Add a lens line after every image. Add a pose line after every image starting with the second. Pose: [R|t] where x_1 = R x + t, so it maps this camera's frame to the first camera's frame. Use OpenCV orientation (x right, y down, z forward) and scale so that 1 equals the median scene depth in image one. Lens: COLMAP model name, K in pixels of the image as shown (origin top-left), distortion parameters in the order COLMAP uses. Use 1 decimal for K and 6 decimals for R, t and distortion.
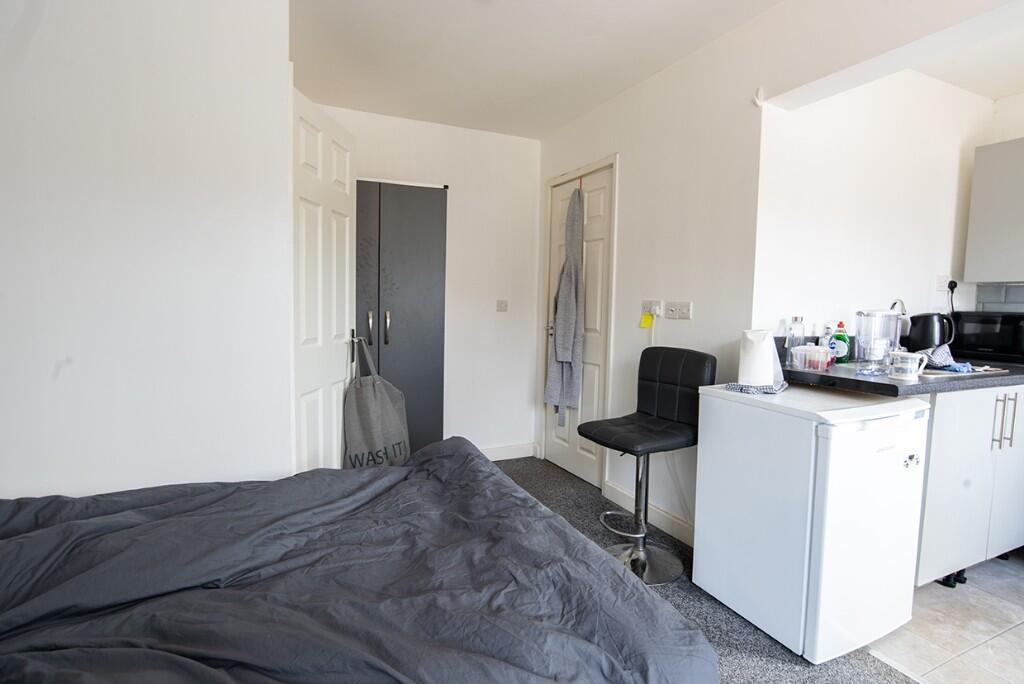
lens RADIAL K [[523.9, 0, 515.4], [0, 523.9, 338.5], [0, 0, 1]] dist [-0.048432, 0.019386]
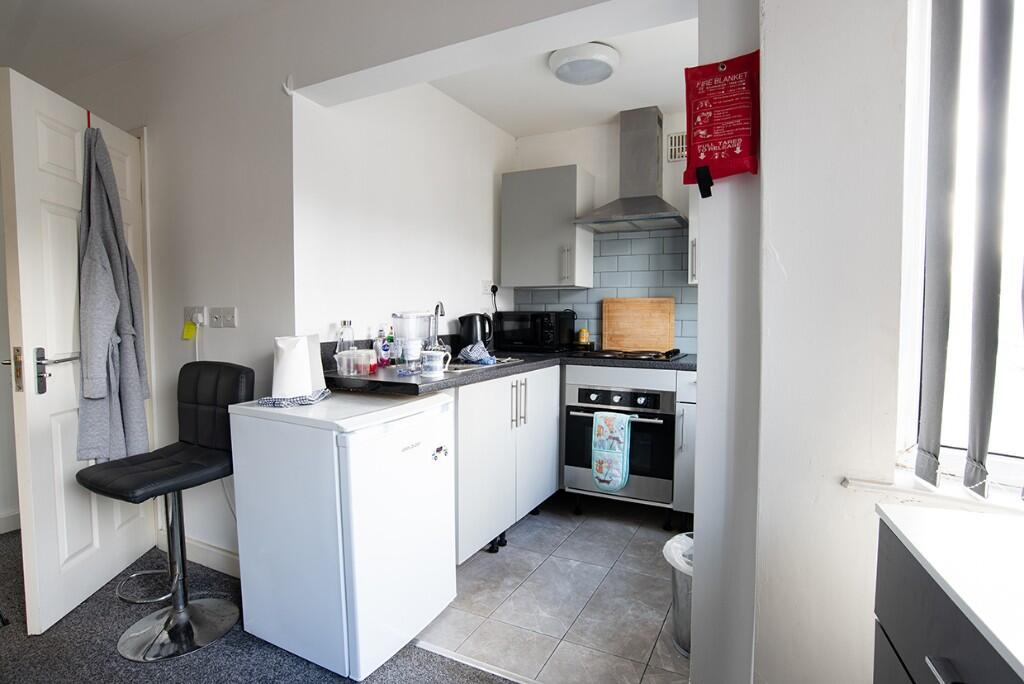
lens RADIAL K [[523.9, 0, 515.4], [0, 523.9, 338.5], [0, 0, 1]] dist [-0.048432, 0.019386]
pose [[0.794361, -0.049223, 0.605448, 0.212826], [0.056348, 0.998385, 0.007239, 0.002598], [-0.604826, 0.028365, 0.795852, 0.028860]]
